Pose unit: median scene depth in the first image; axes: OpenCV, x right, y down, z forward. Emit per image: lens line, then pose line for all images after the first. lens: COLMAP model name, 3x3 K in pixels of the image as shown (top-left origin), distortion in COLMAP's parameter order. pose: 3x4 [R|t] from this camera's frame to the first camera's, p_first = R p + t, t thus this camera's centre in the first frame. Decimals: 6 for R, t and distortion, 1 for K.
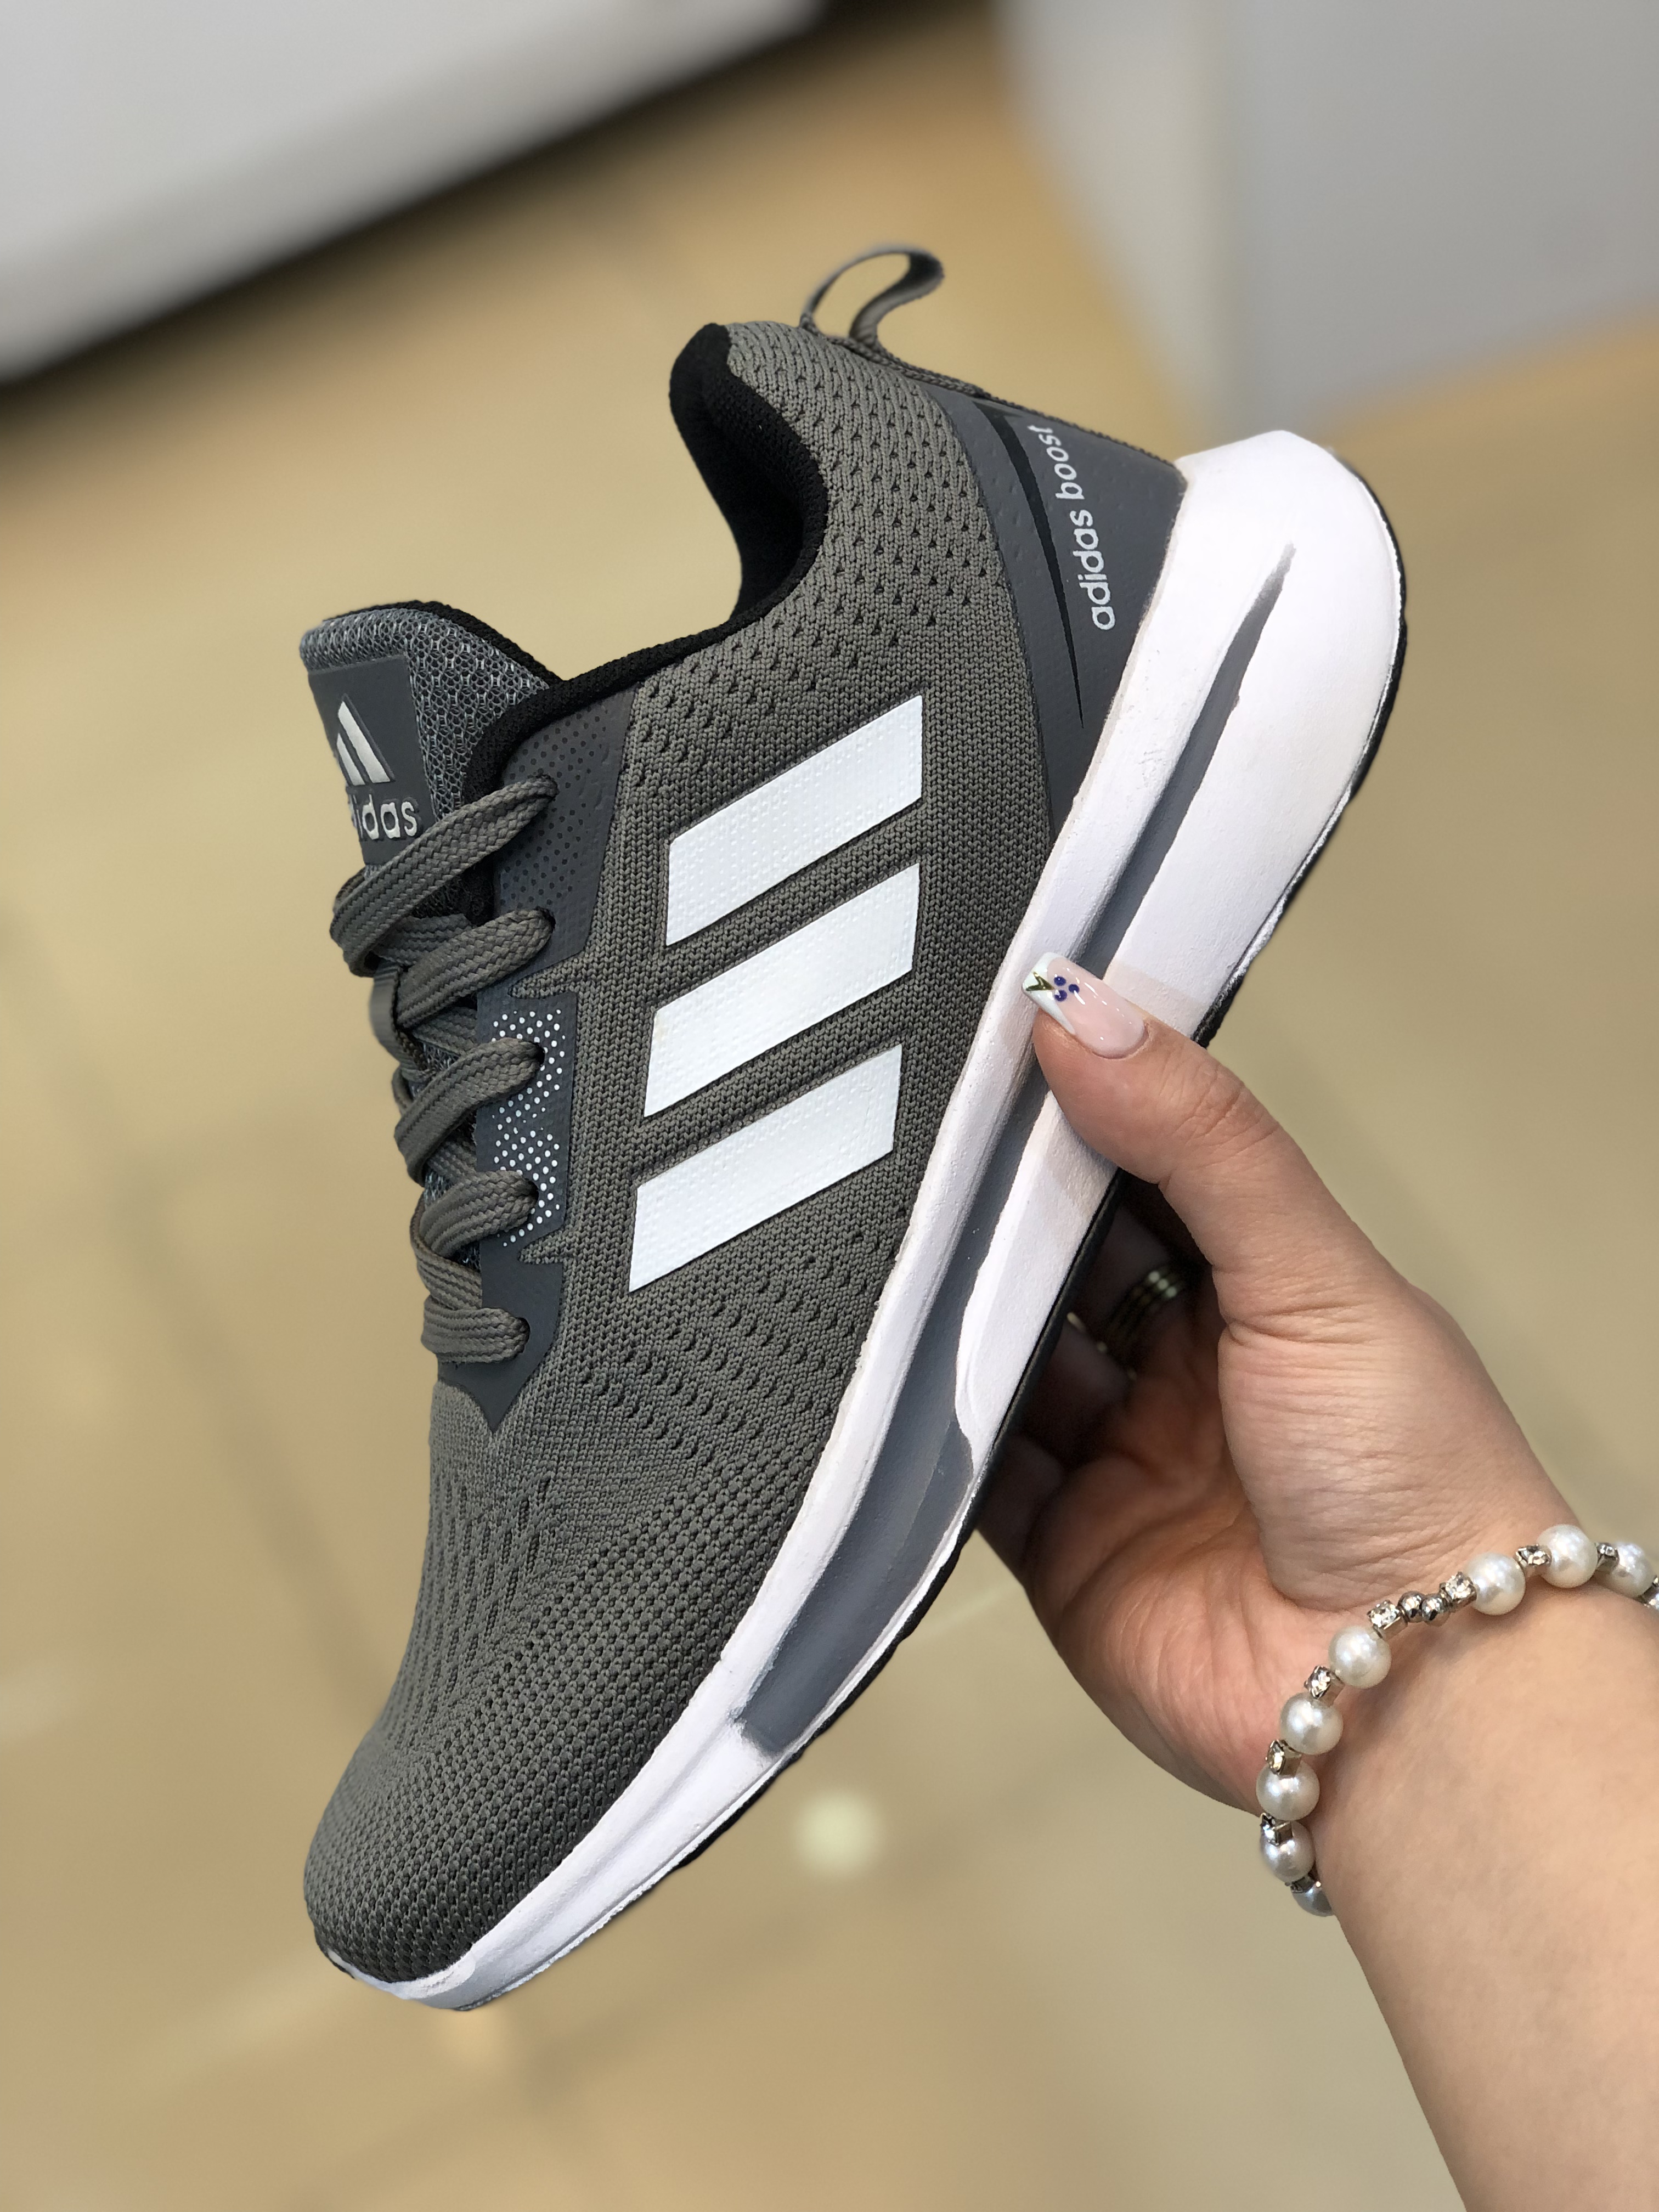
lens RADIAL K [[3377.4, 0, 829.5], [0, 3377.4, 1106.0], [0, 0, 1]] dist [-0.237053, 2.879750]
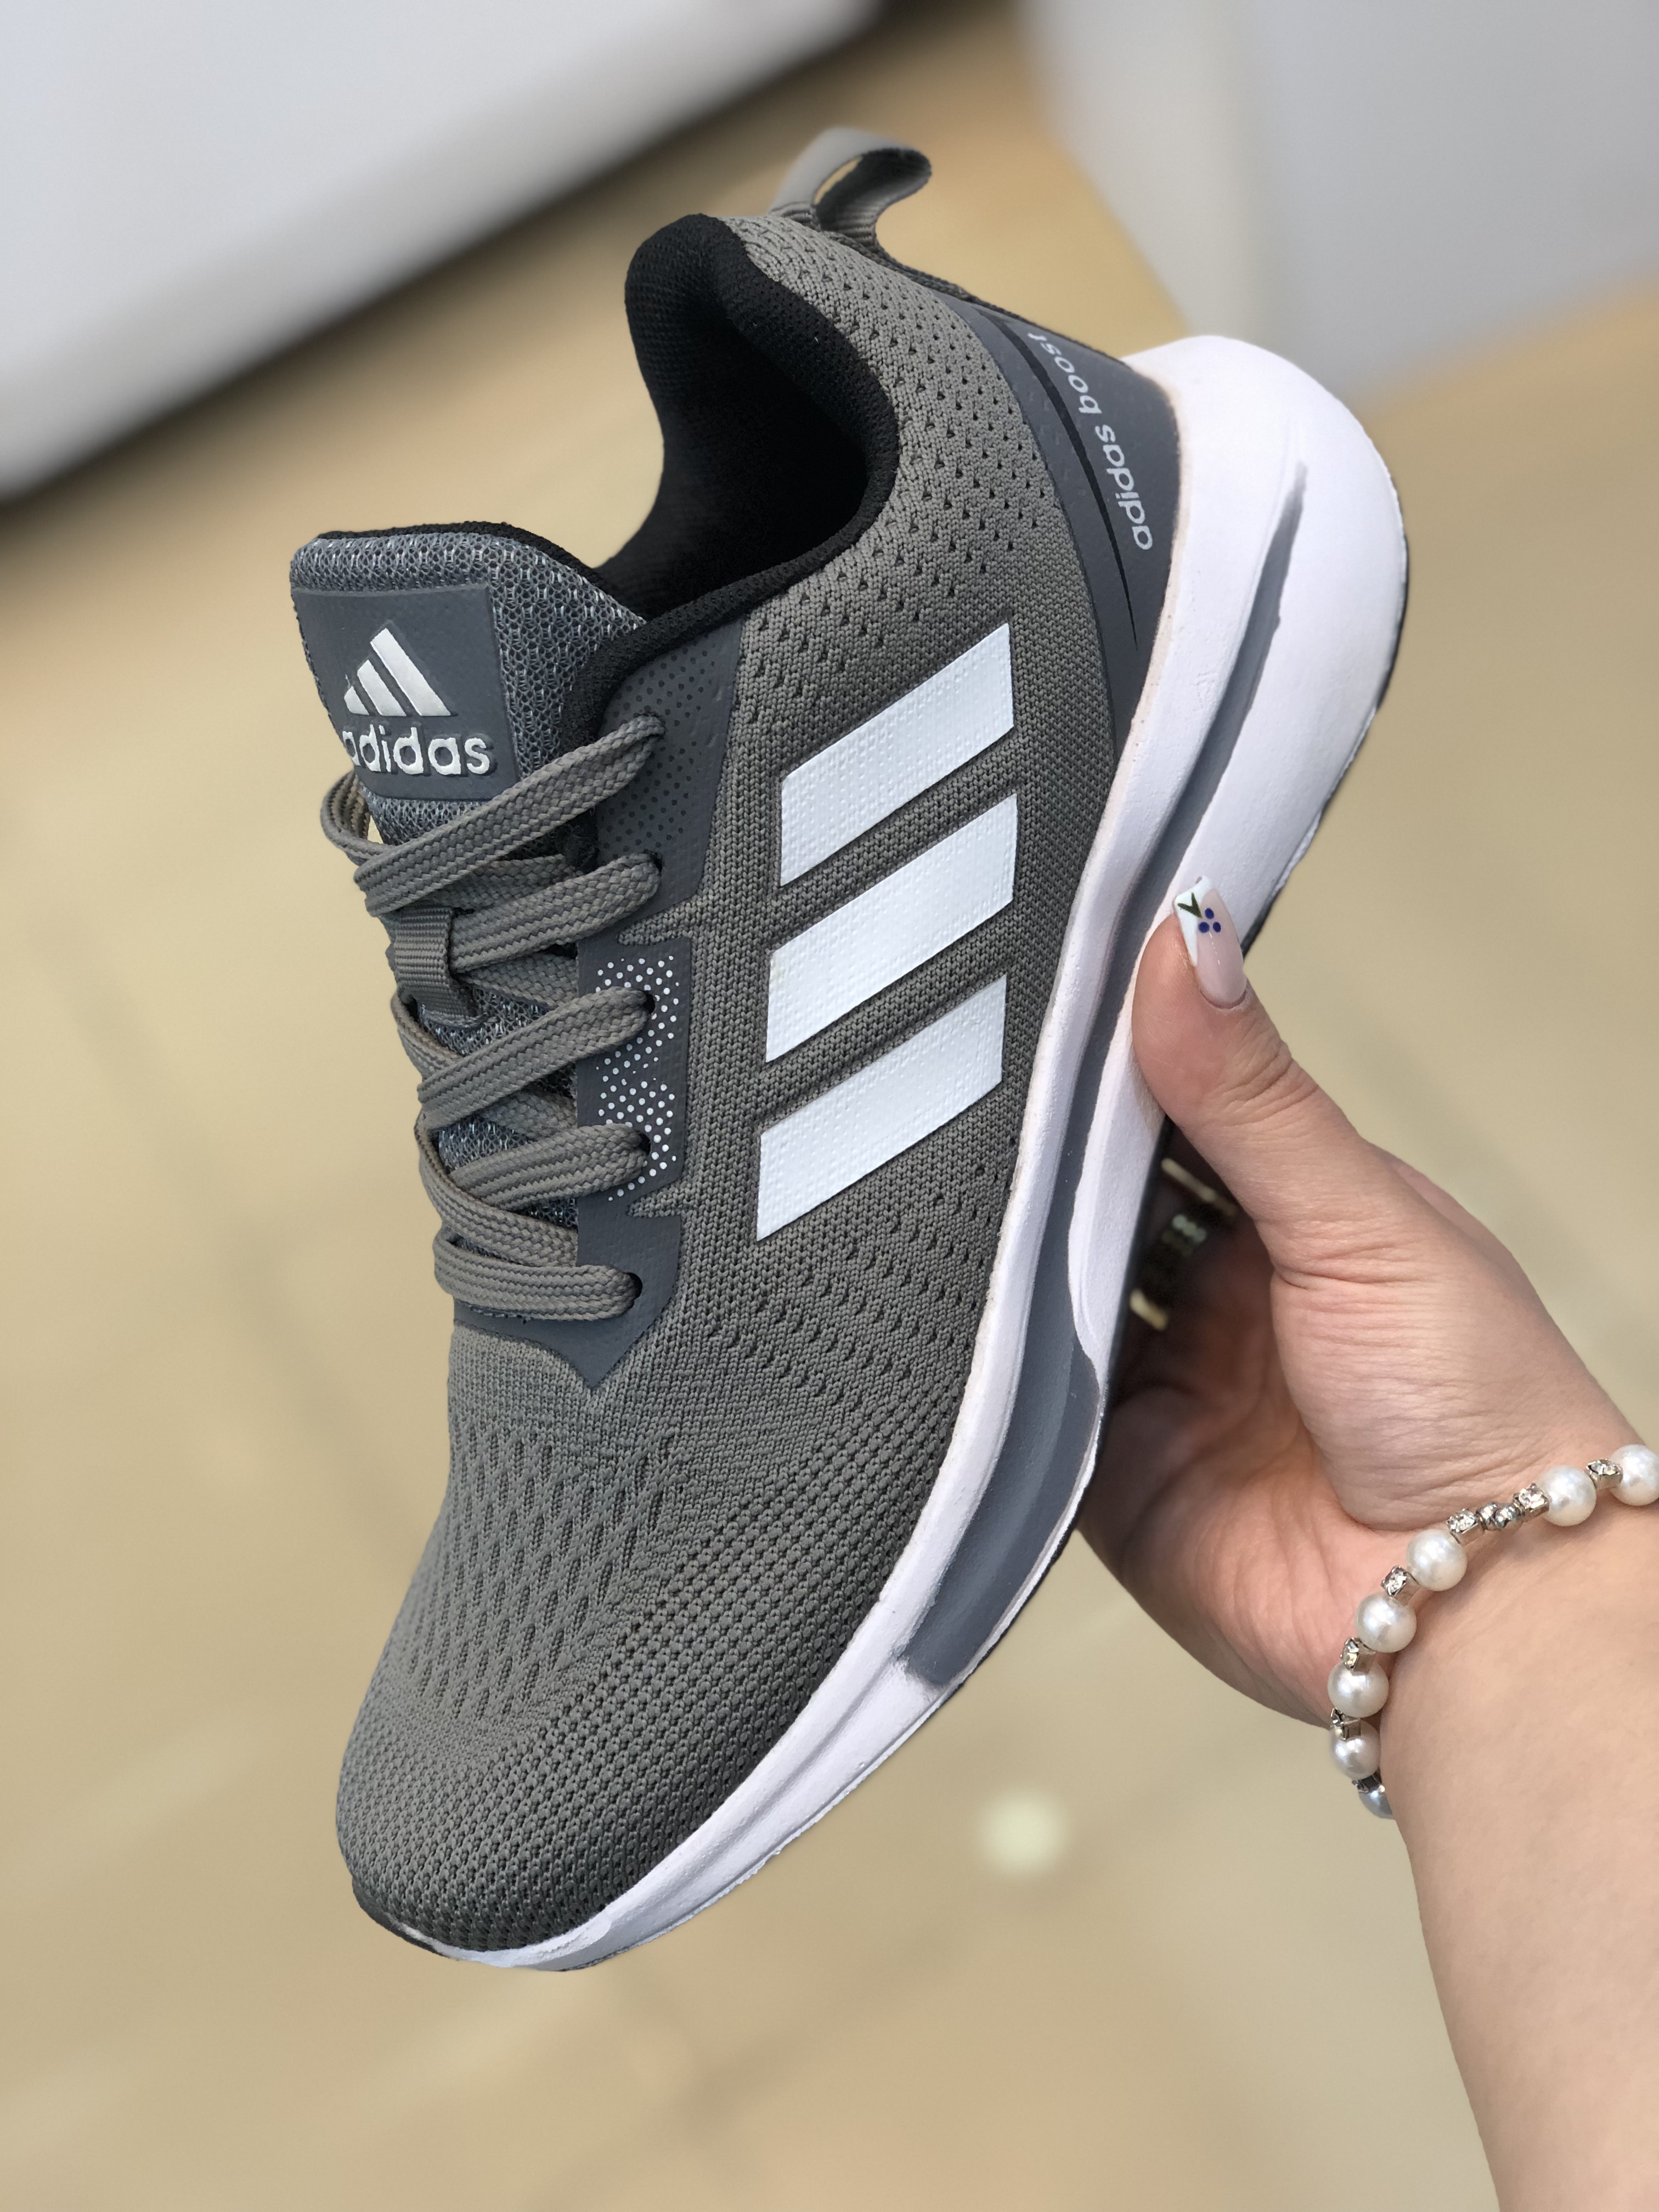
lens RADIAL K [[3377.4, 0, 829.5], [0, 3377.4, 1106.0], [0, 0, 1]] dist [-0.237053, 2.879750]
pose [[0.933243, -0.065371, 0.353249, -0.381385], [0.031494, 0.994406, 0.100816, -0.081659], [-0.357863, -0.082961, 0.930081, 0.082360]]
